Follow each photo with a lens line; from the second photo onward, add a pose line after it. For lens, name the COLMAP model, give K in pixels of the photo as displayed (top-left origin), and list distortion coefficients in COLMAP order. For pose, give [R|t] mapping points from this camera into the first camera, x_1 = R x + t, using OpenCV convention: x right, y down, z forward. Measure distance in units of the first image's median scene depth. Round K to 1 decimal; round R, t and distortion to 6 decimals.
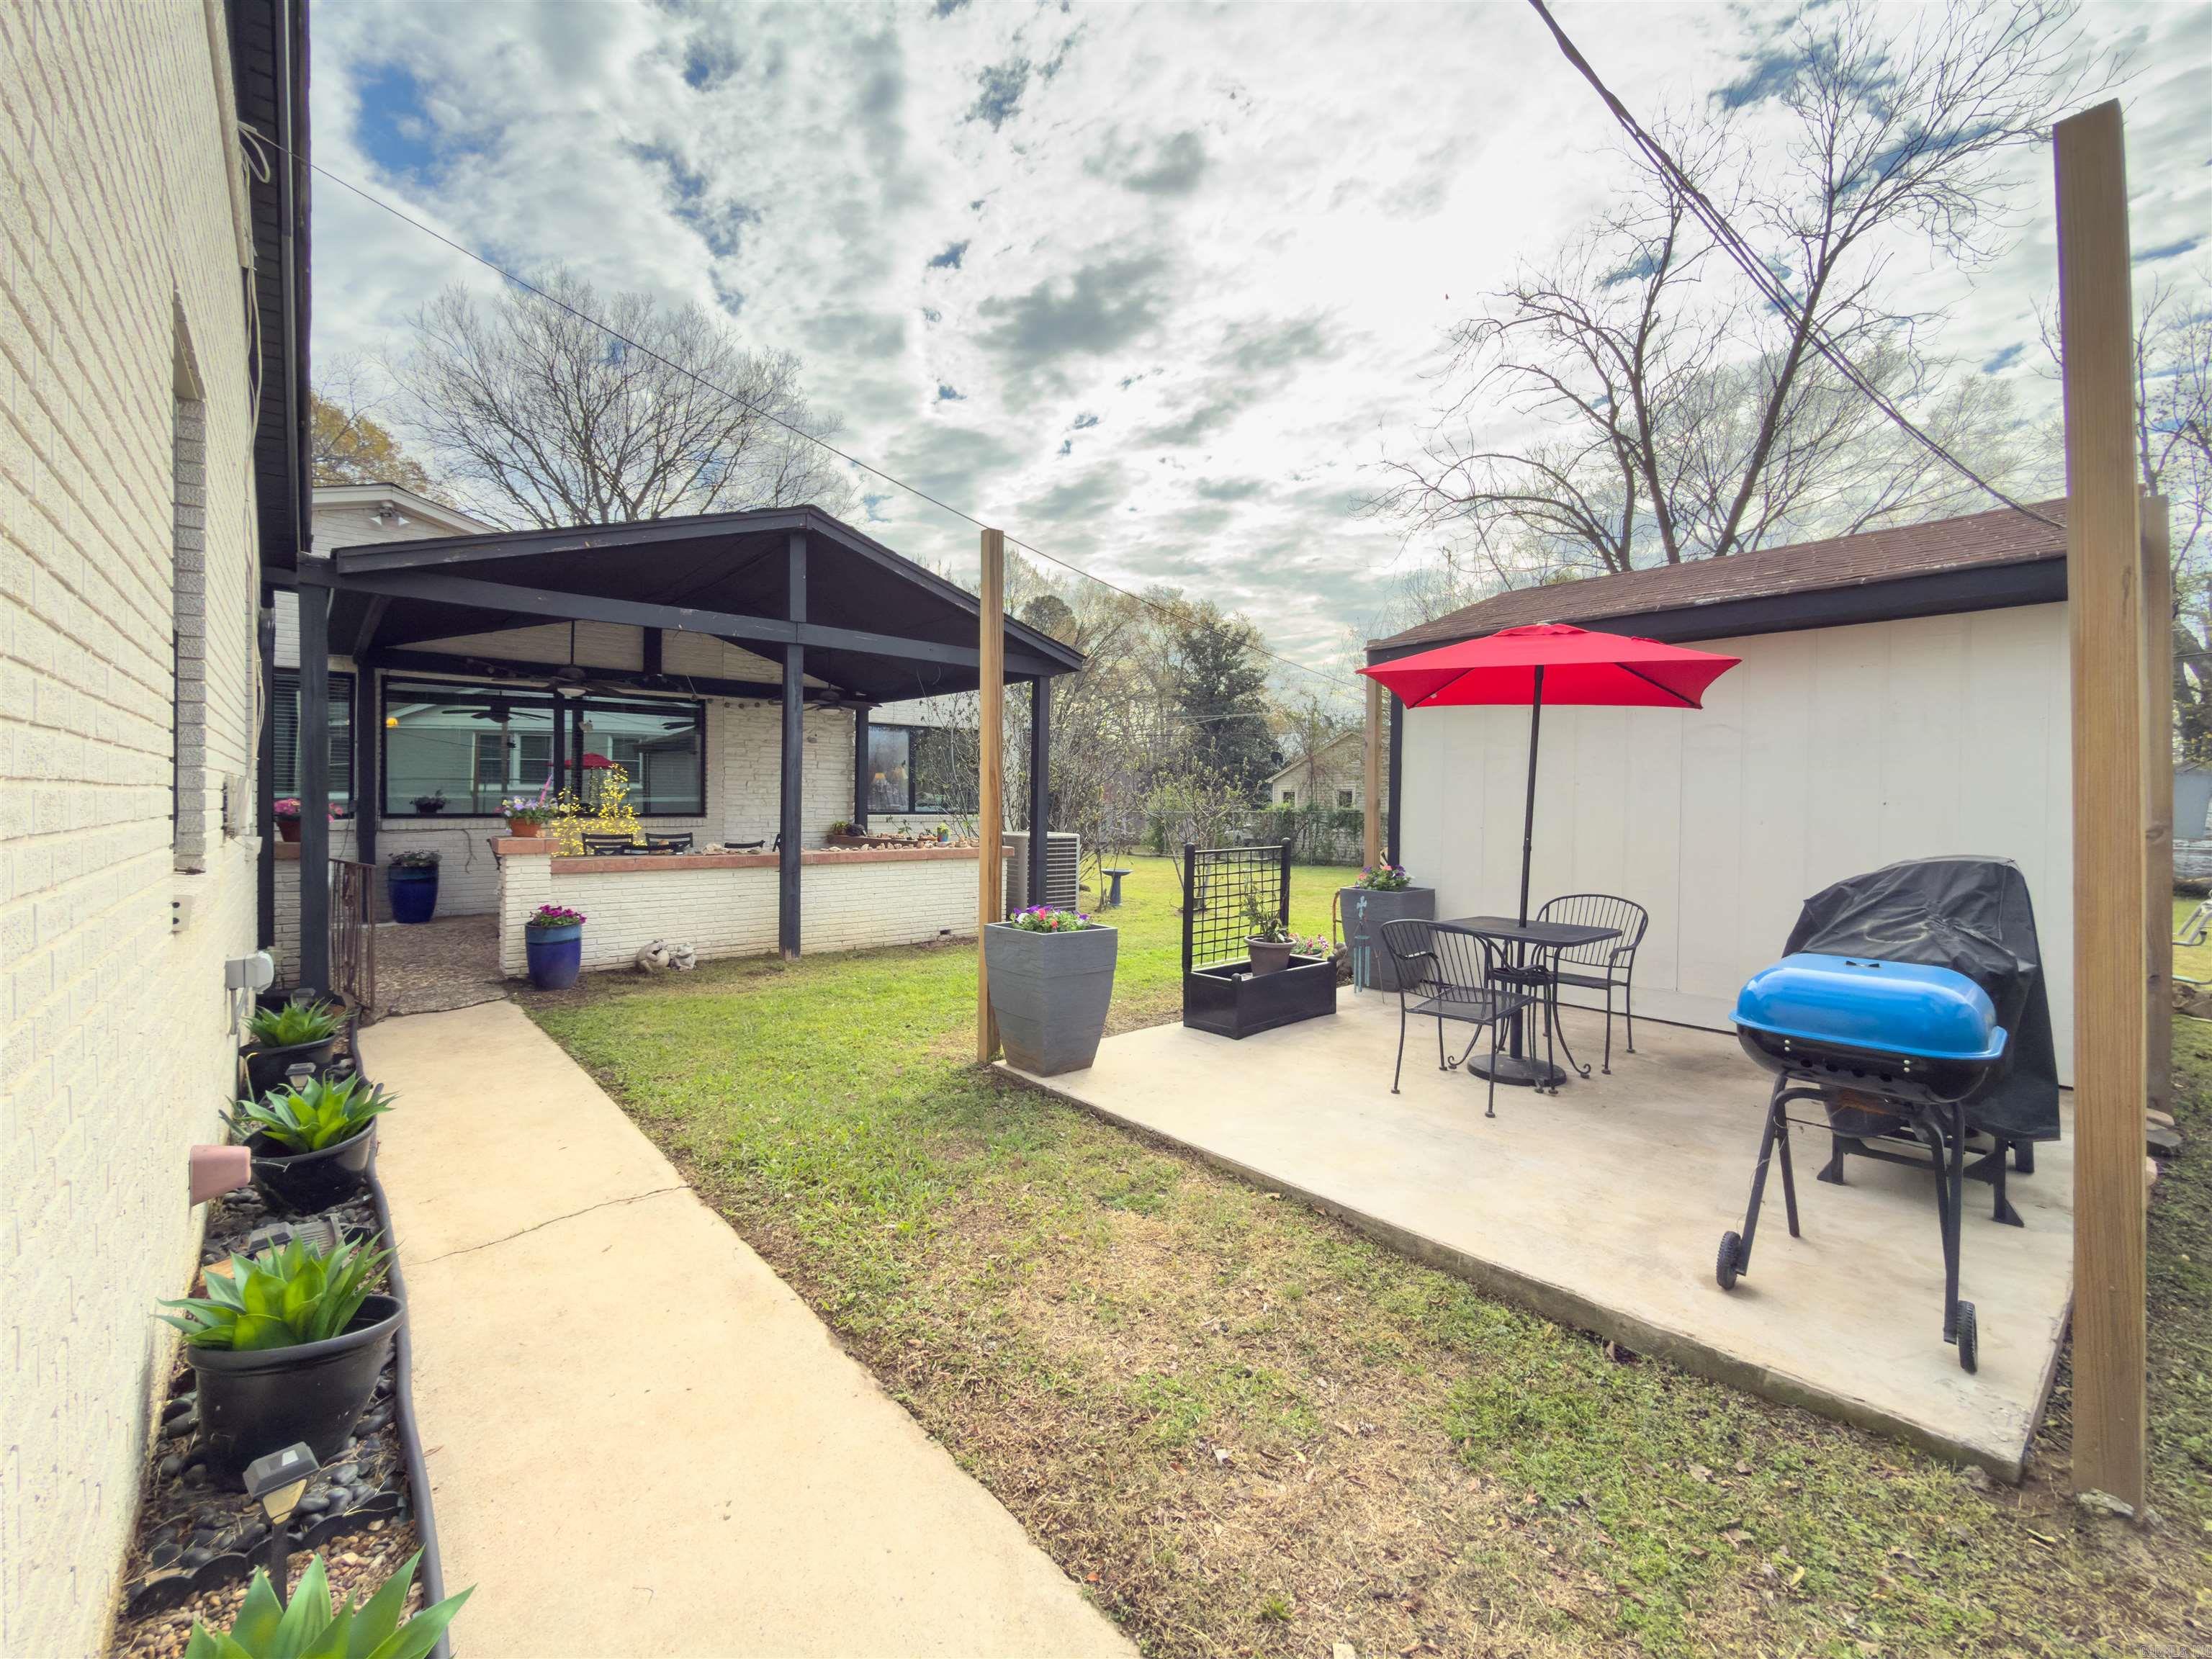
lens RADIAL K [[904.4, 0, 1107.4], [0, 904.4, 802.0], [0, 0, 1]] dist [-0.001566, -0.000052]
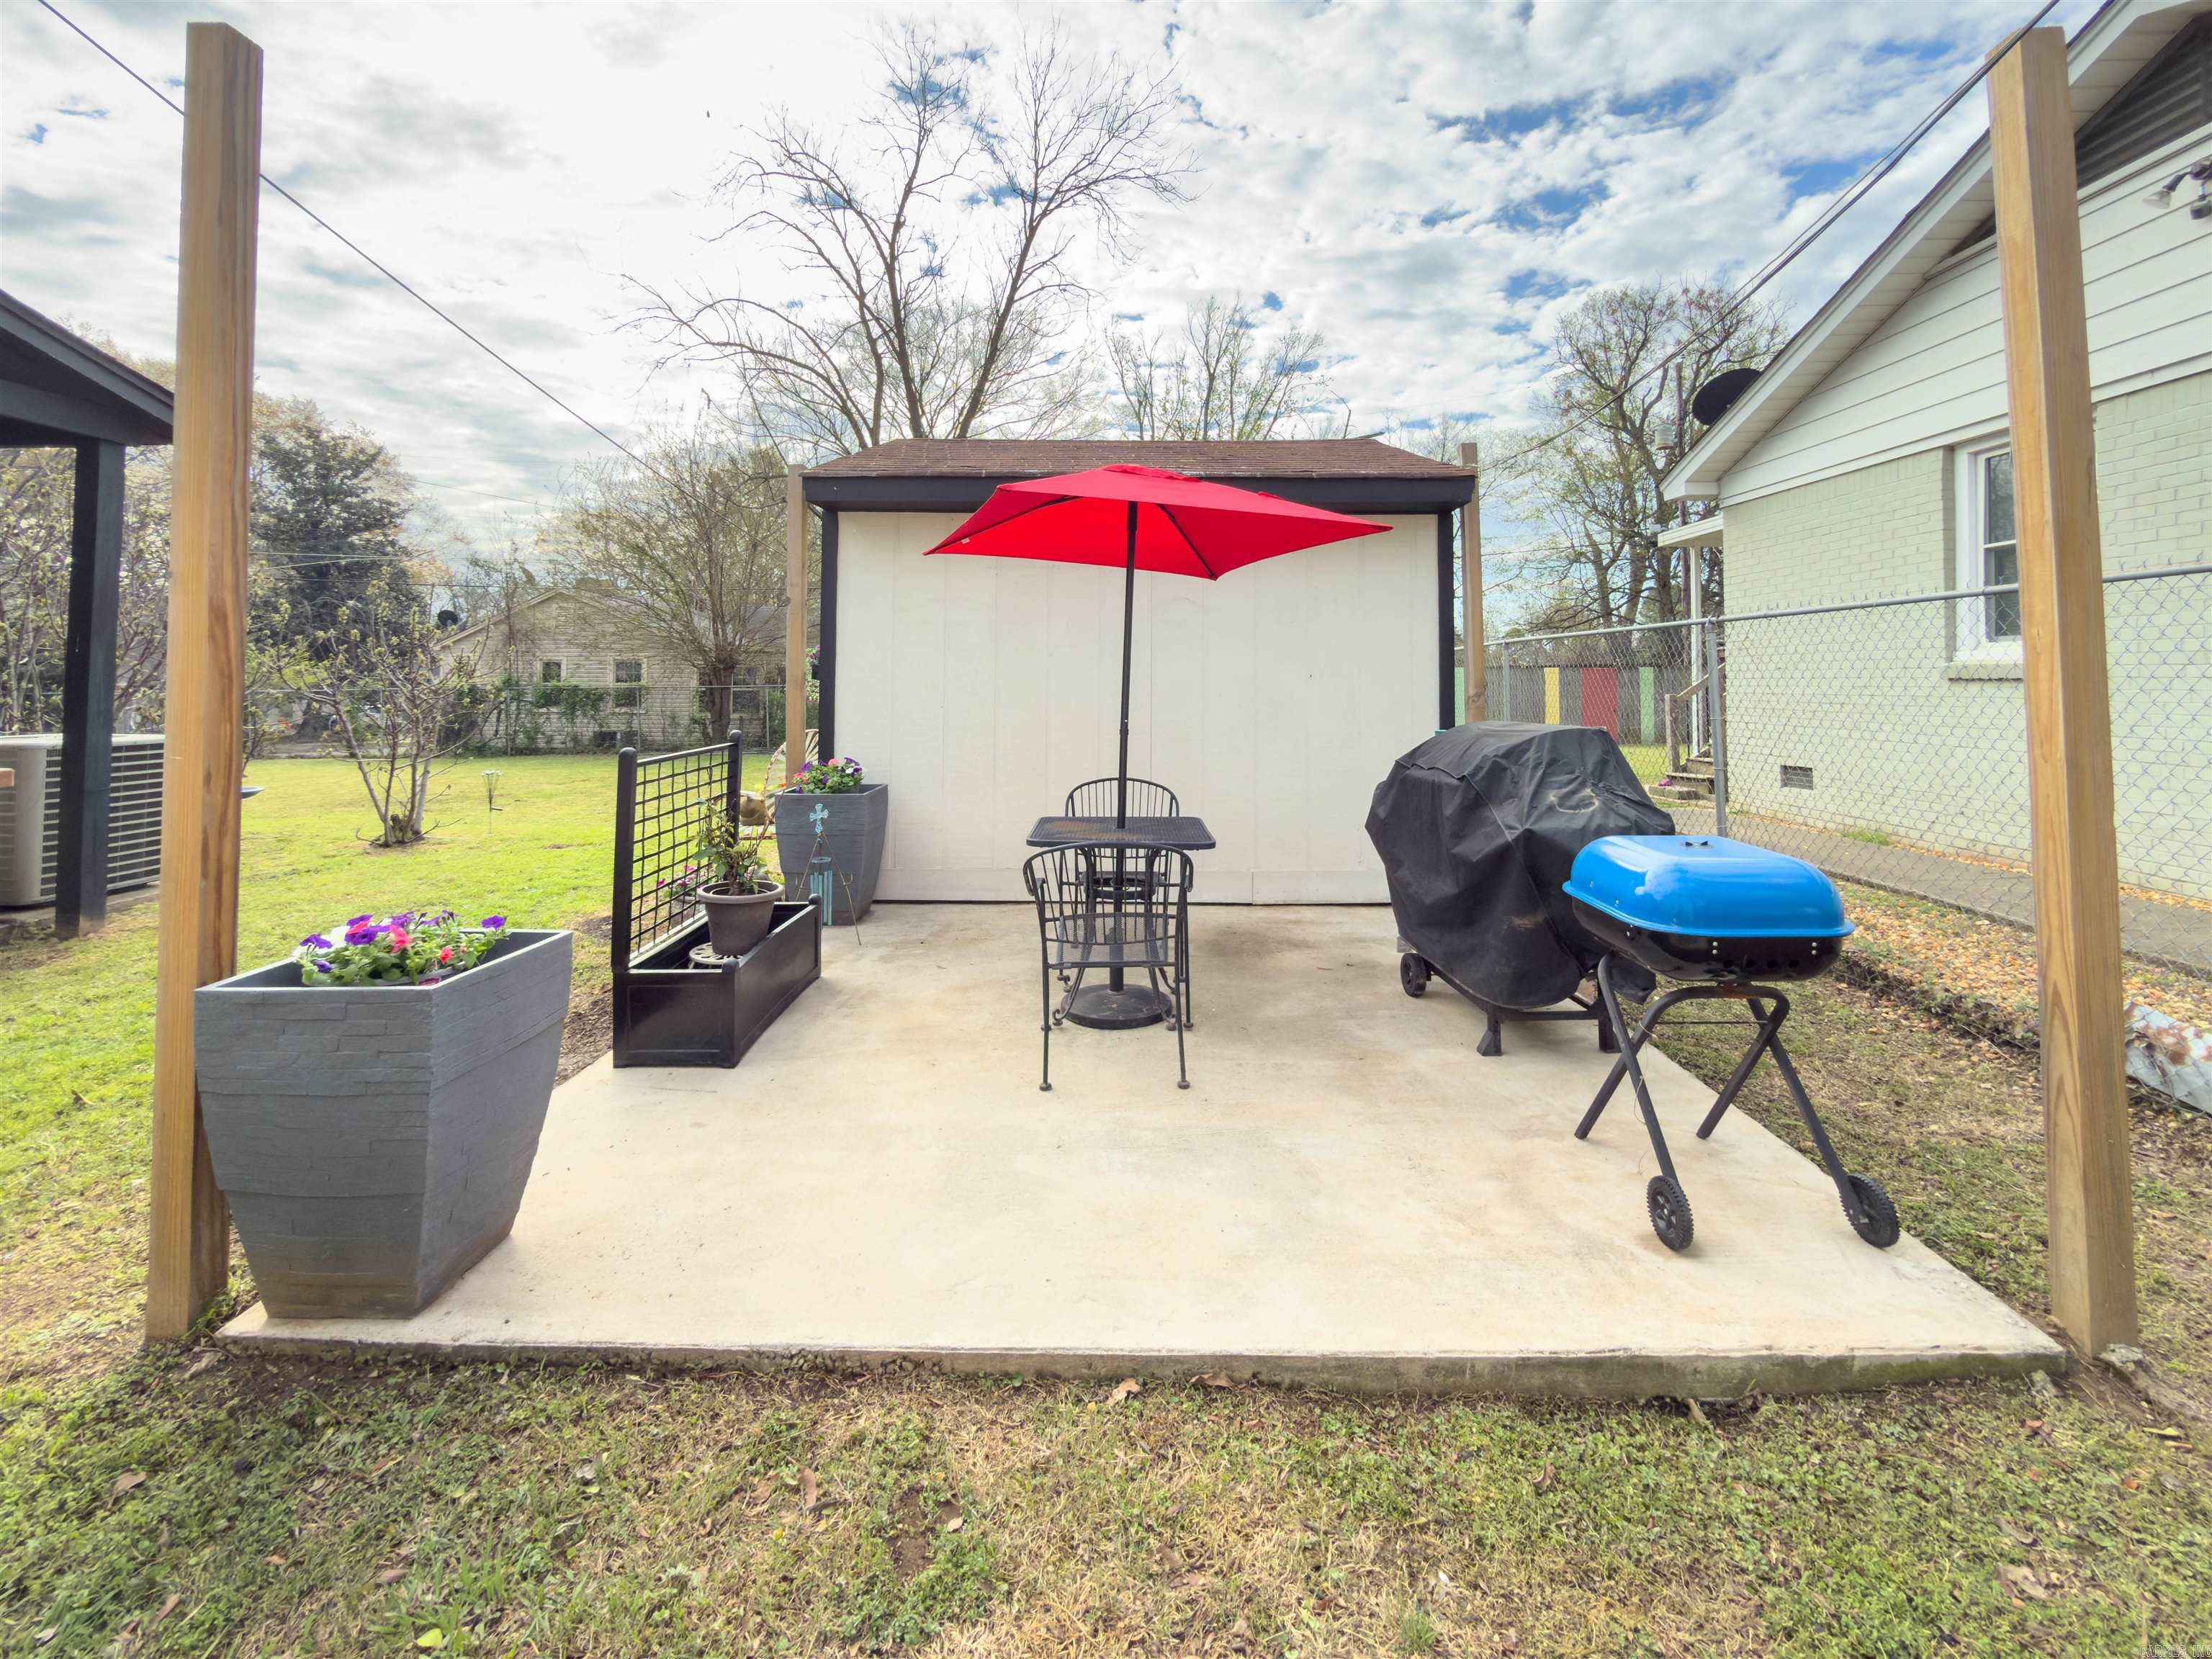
lens RADIAL K [[932.6, 0, 1110.2], [0, 932.6, 642.4], [0, 0, 1]] dist [-0.002335, -0.000183]
pose [[0.667684, 0.020746, 0.744155, -0.177219], [0.004517, 0.999480, -0.031918, -0.002734], [-0.744431, 0.024672, 0.667244, 0.425922]]
